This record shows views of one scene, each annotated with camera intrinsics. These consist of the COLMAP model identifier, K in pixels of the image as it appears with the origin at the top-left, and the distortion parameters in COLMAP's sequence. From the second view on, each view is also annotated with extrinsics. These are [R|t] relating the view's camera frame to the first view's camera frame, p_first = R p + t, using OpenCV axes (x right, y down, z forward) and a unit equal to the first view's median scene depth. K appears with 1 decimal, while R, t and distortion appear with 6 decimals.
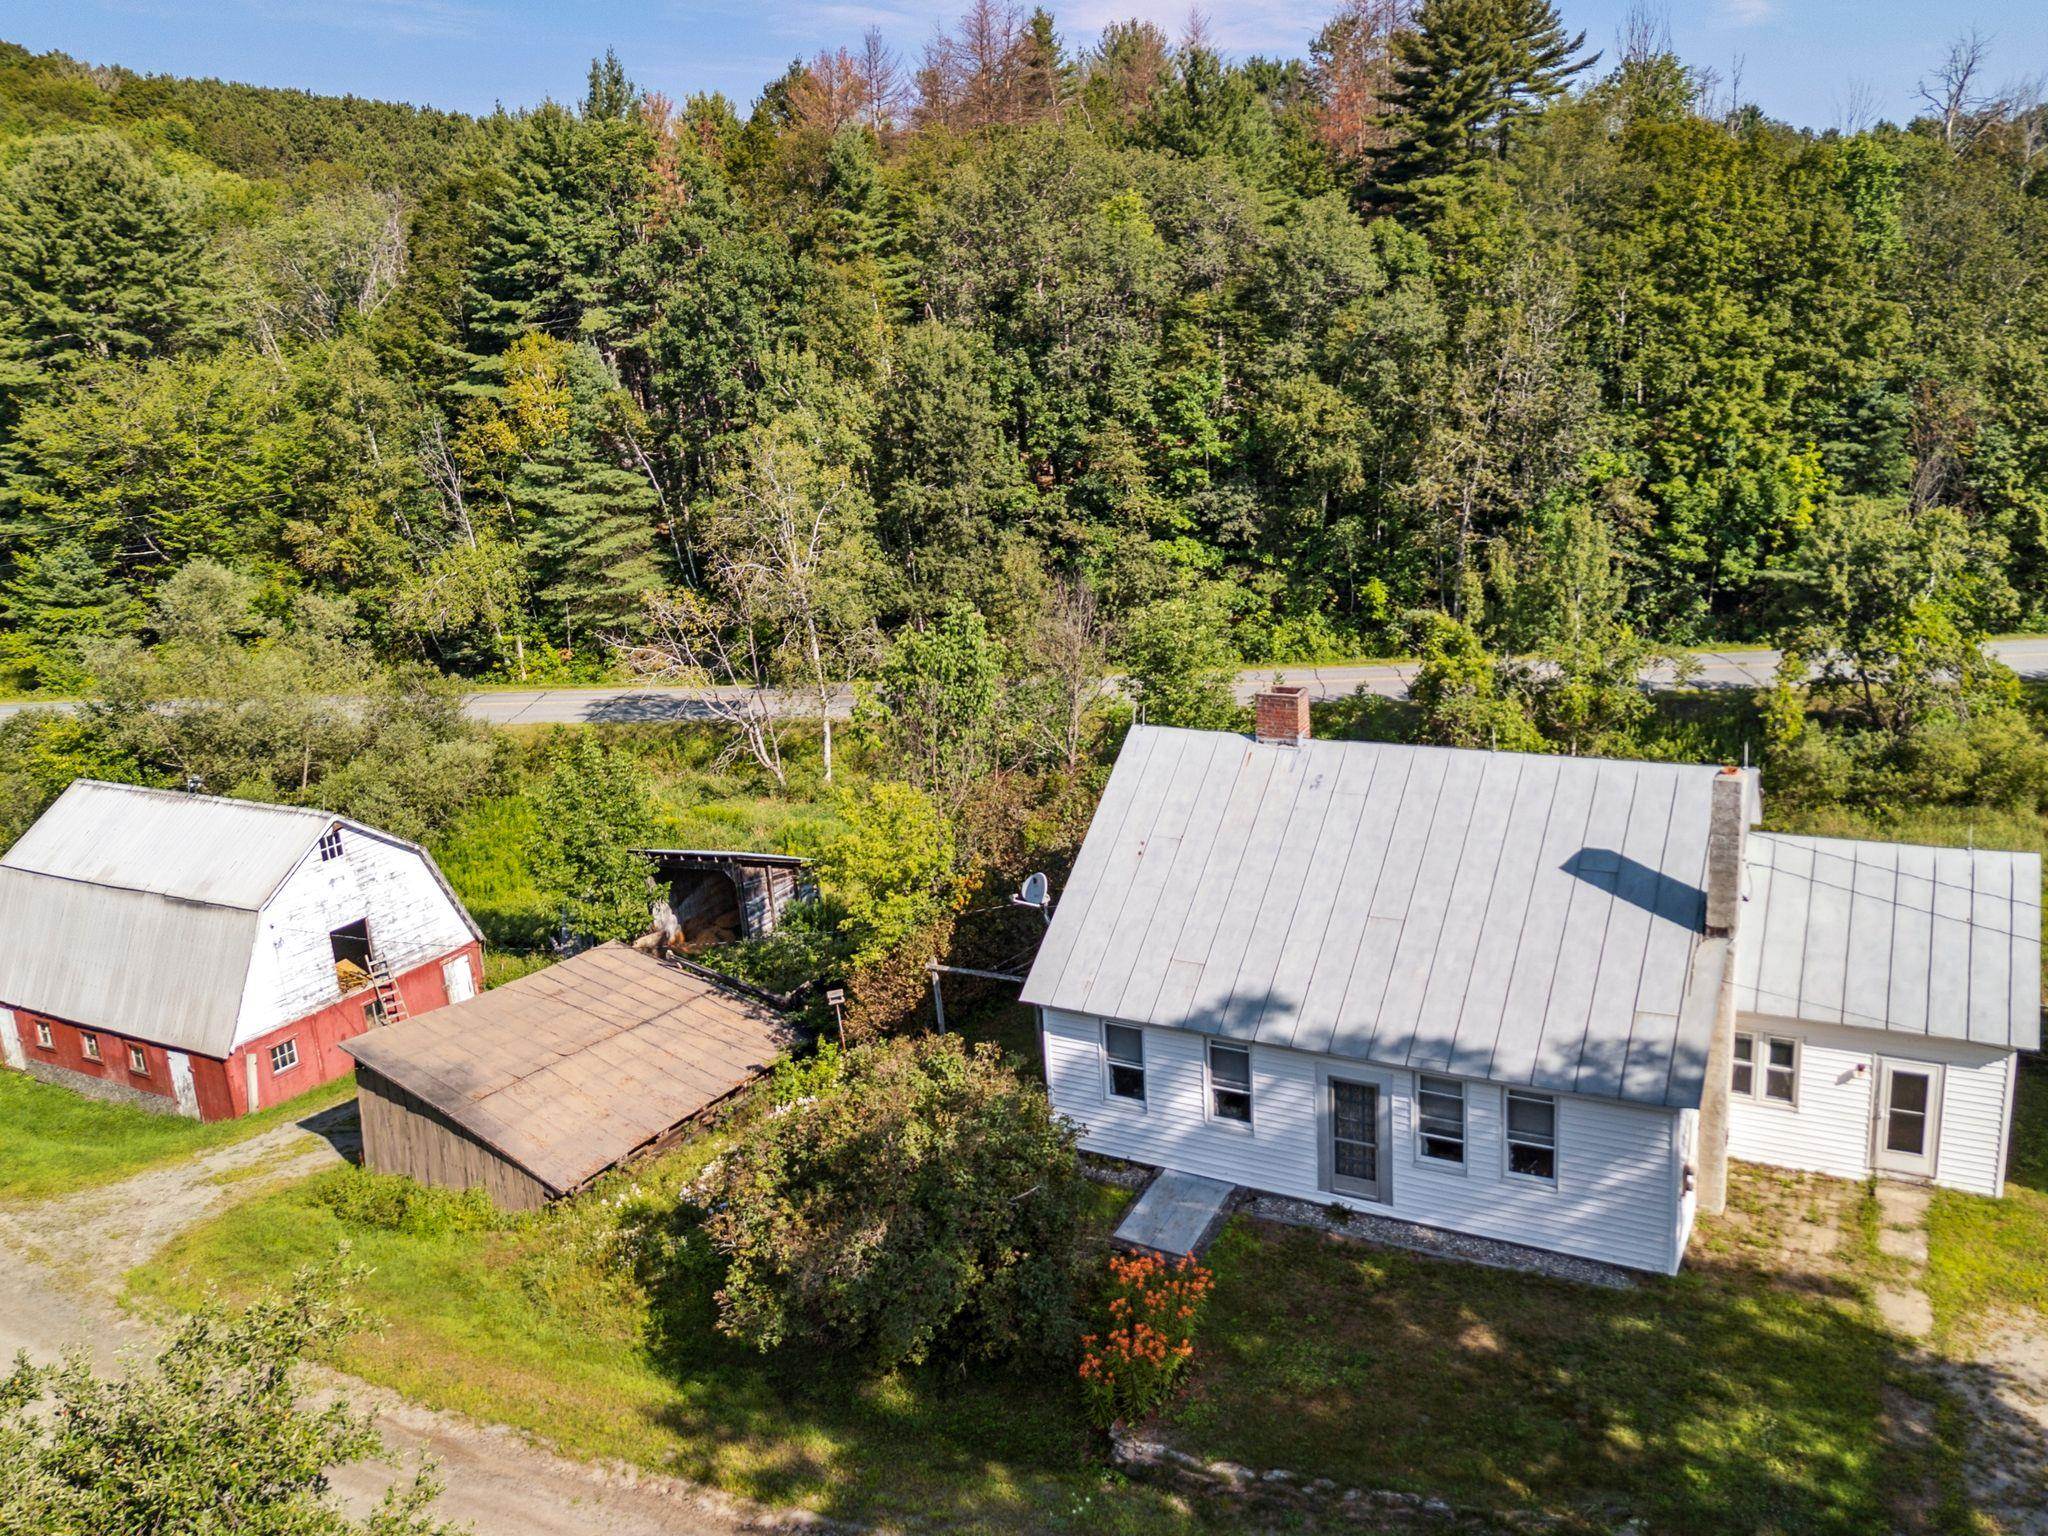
lens RADIAL K [[1611.7, 0, 1024.0], [0, 1611.7, 768.0], [0, 0, 1]] dist [0.114439, -0.112935]
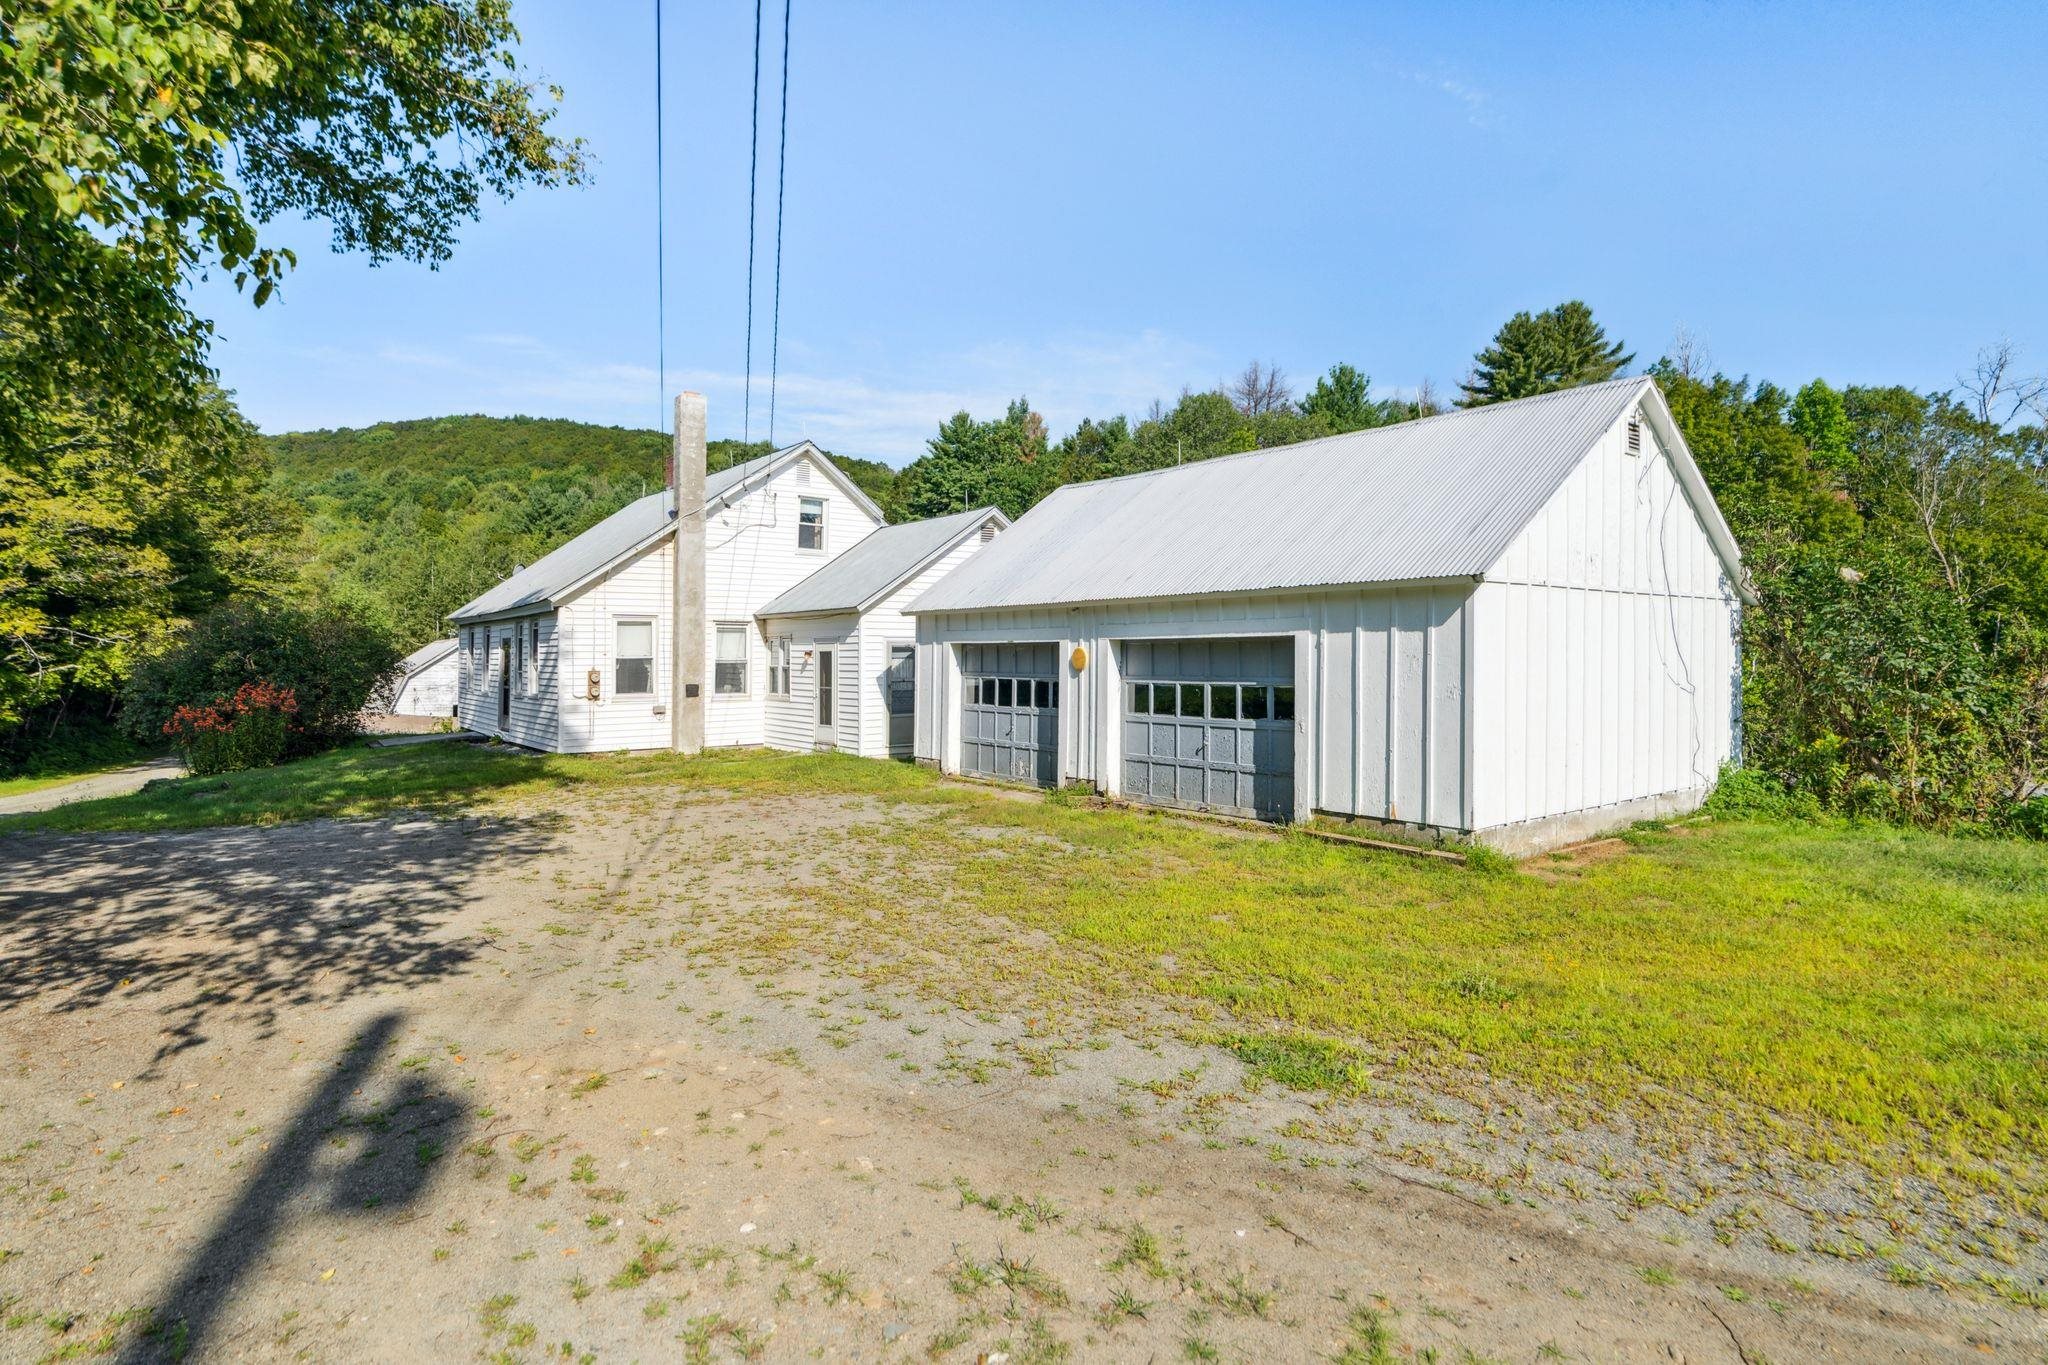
lens RADIAL K [[1077.2, 0, 1031.1], [0, 1077.2, 606.0], [0, 0, 1]] dist [-0.002800, -0.000274]
pose [[0.912867, 0.043737, -0.405907, 0.309117], [-0.164451, 0.949409, -0.267543, 0.105547], [0.373670, 0.310983, 0.873877, 0.108526]]
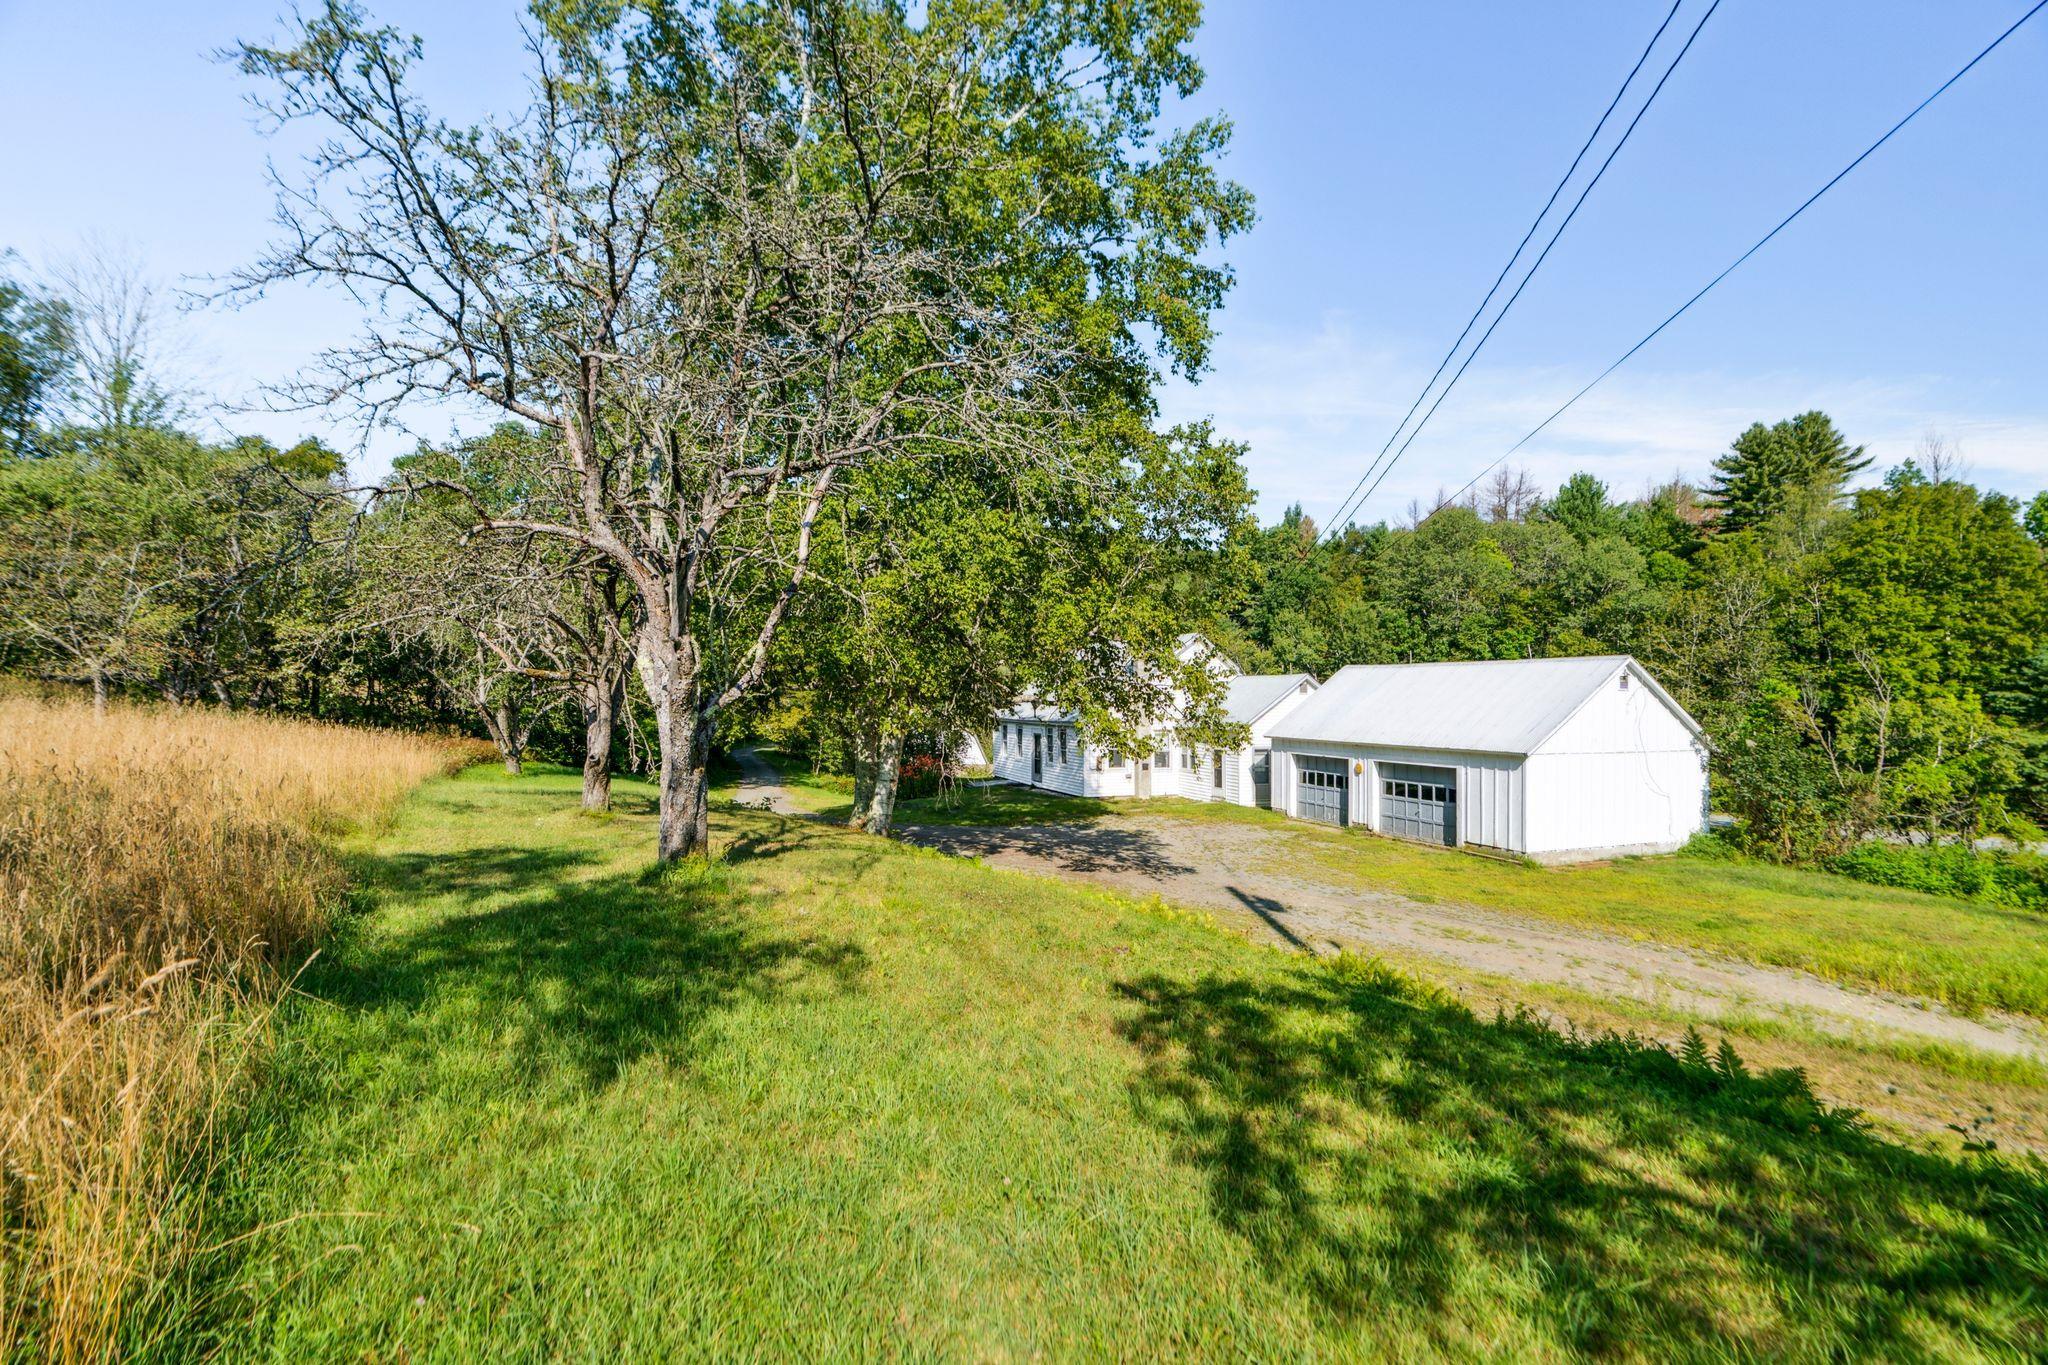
lens RADIAL K [[955.4, 0, 1029.4], [0, 955.4, 648.0], [0, 0, 1]] dist [-0.002833, -0.000531]
pose [[0.770575, 0.041411, -0.636002, 0.369893], [-0.232015, 0.947645, -0.219405, 0.126893], [0.593618, 0.316630, 0.739840, -0.068524]]
